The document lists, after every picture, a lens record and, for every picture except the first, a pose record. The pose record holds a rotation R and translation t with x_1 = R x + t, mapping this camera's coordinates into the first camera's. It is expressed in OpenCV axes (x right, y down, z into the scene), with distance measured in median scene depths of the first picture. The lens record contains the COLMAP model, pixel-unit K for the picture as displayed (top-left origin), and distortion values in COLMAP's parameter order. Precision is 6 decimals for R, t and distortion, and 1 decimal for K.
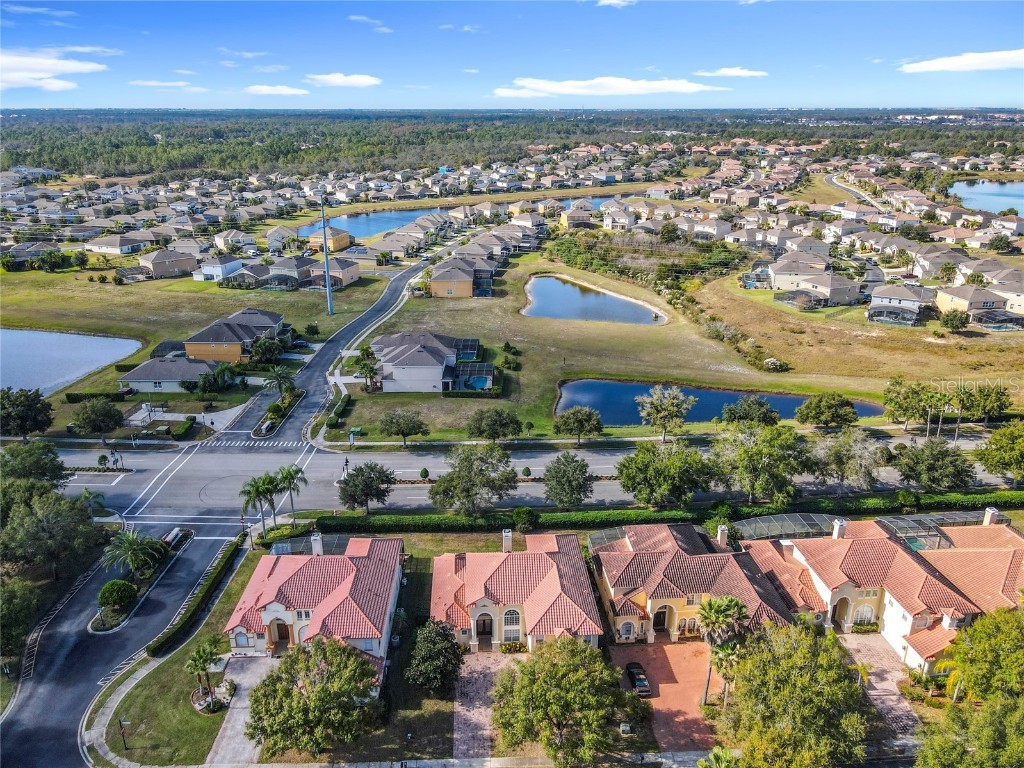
lens RADIAL K [[769.7, 0, 512.0], [0, 769.7, 384.0], [0, 0, 1]] dist [0.009353, 0.008279]
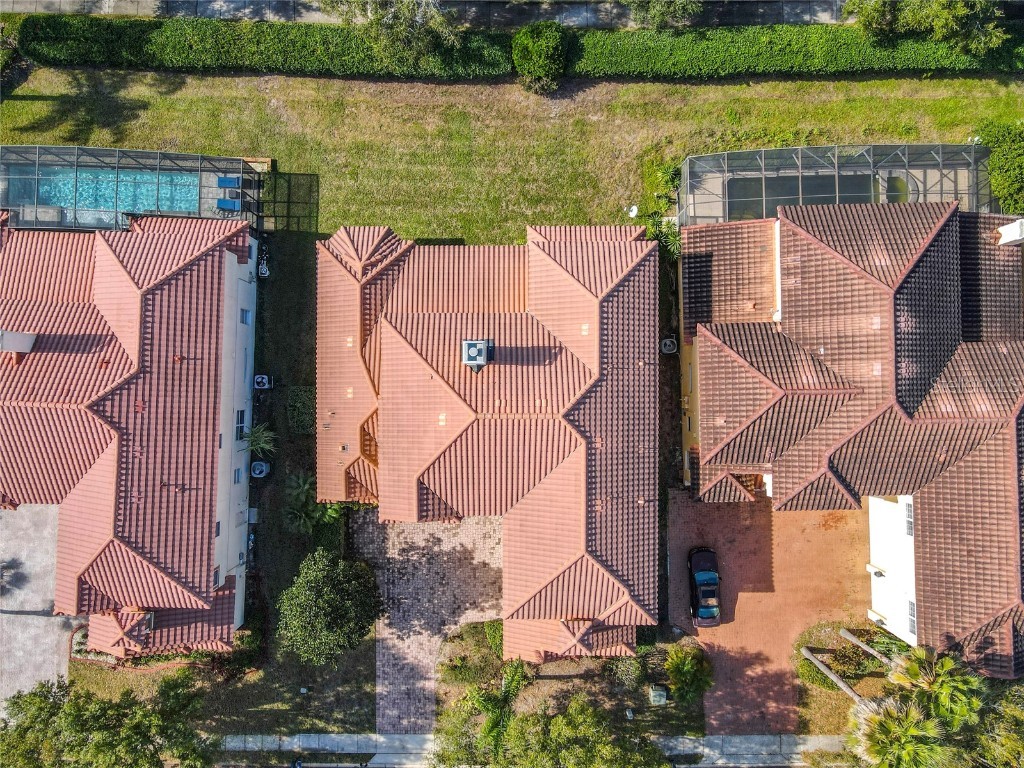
lens RADIAL K [[769.7, 0, 512.0], [0, 769.7, 384.0], [0, 0, 1]] dist [0.009353, 0.008279]
pose [[0.997911, 0.063677, -0.010934, 0.020551], [-0.010960, 0.333629, 0.942641, -0.180580], [0.063673, -0.940552, 0.333629, 0.903097]]
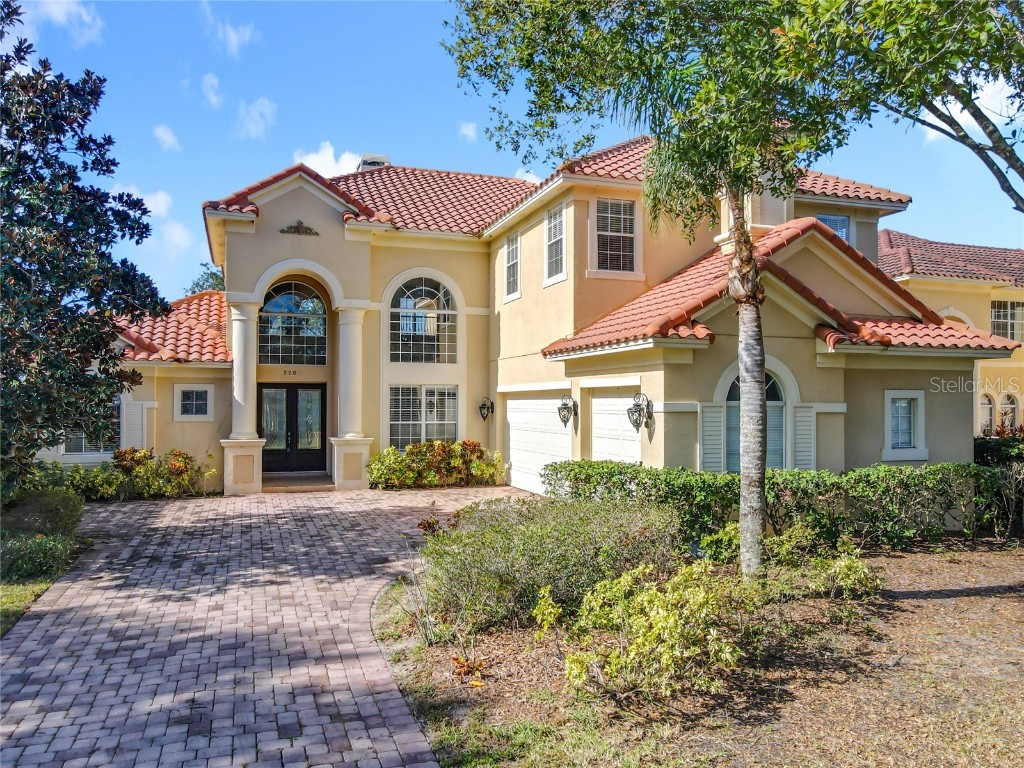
lens RADIAL K [[771.0, 0, 498.4], [0, 771.0, 383.6], [0, 0, 1]] dist [-0.000579, 0.000950]
pose [[0.968594, -0.001757, 0.248642, -0.034775], [0.093551, 0.929074, -0.357868, 0.400149], [-0.230378, 0.369889, 0.900060, 0.795392]]
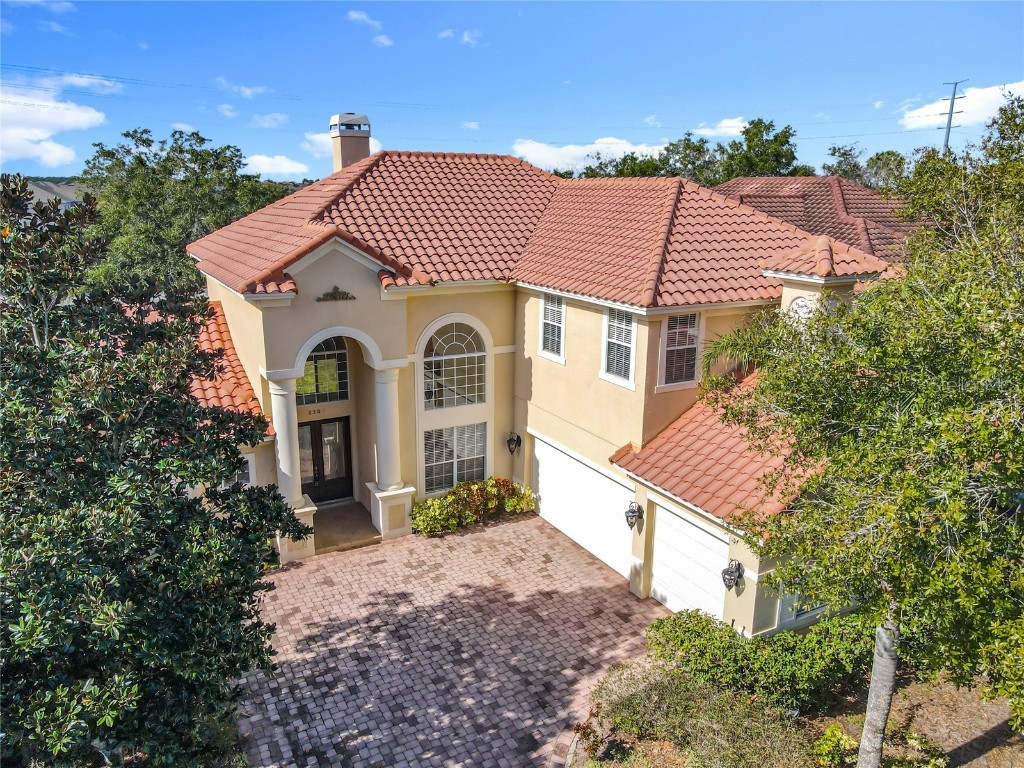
lens RADIAL K [[757.2, 0, 512.0], [0, 757.2, 384.0], [0, 0, 1]] dist [0.005528, 0.005402]
pose [[0.905838, -0.105187, 0.410358, -0.075923], [0.143354, 0.987646, -0.063282, 0.323191], [-0.398632, 0.116150, 0.909726, 0.788186]]
